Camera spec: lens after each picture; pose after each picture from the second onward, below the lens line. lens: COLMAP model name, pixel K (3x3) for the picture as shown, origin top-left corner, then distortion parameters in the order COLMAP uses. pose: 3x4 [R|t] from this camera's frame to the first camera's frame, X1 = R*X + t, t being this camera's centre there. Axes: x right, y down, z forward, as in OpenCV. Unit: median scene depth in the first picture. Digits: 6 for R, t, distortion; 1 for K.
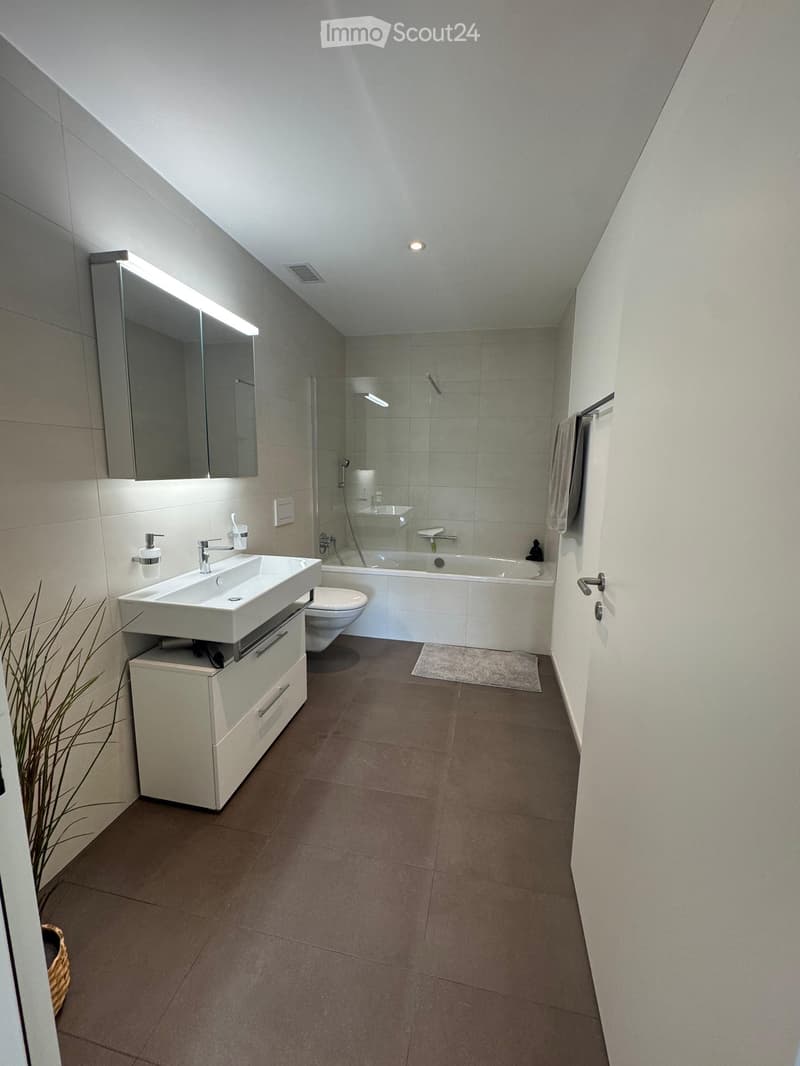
lens RADIAL K [[427.3, 0, 400.0], [0, 427.3, 533.0], [0, 0, 1]] dist [0.000096, 0.000225]
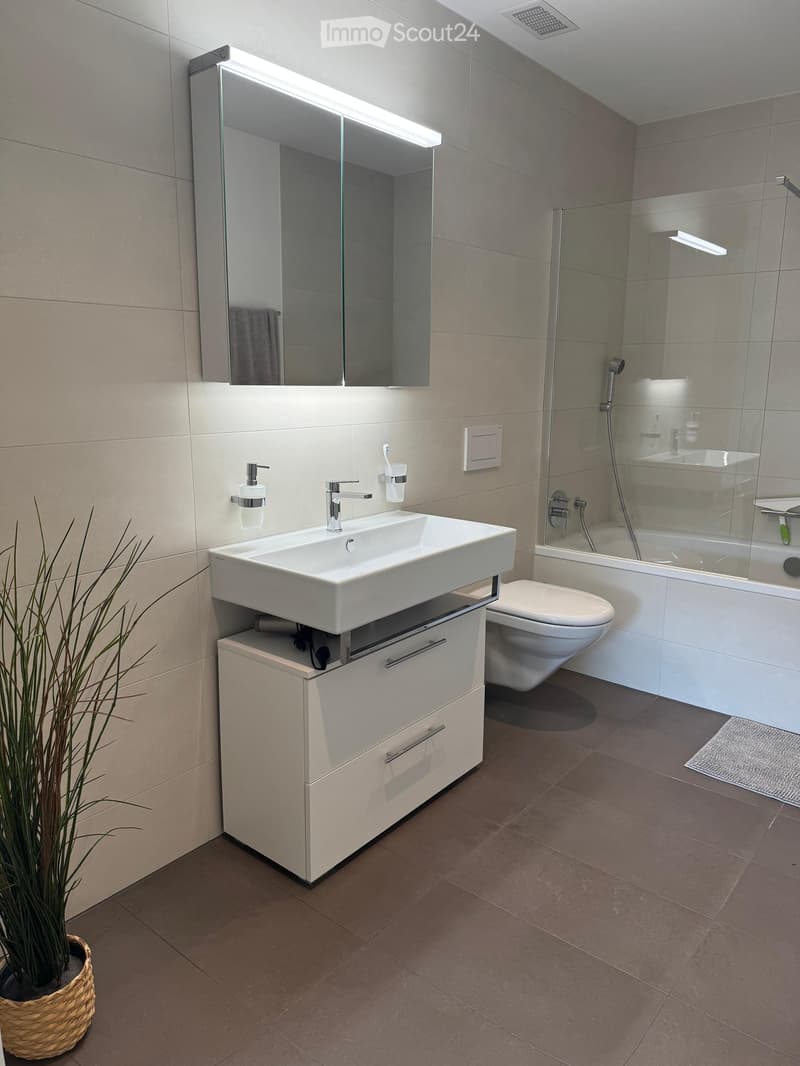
lens RADIAL K [[757.6, 0, 400.0], [0, 757.6, 533.0], [0, 0, 1]] dist [0.098017, -0.128776]
pose [[0.885499, 0.087417, -0.456345, 0.156938], [-0.069443, 0.996010, 0.056046, 0.021734], [0.459423, -0.017938, 0.888036, 0.005772]]
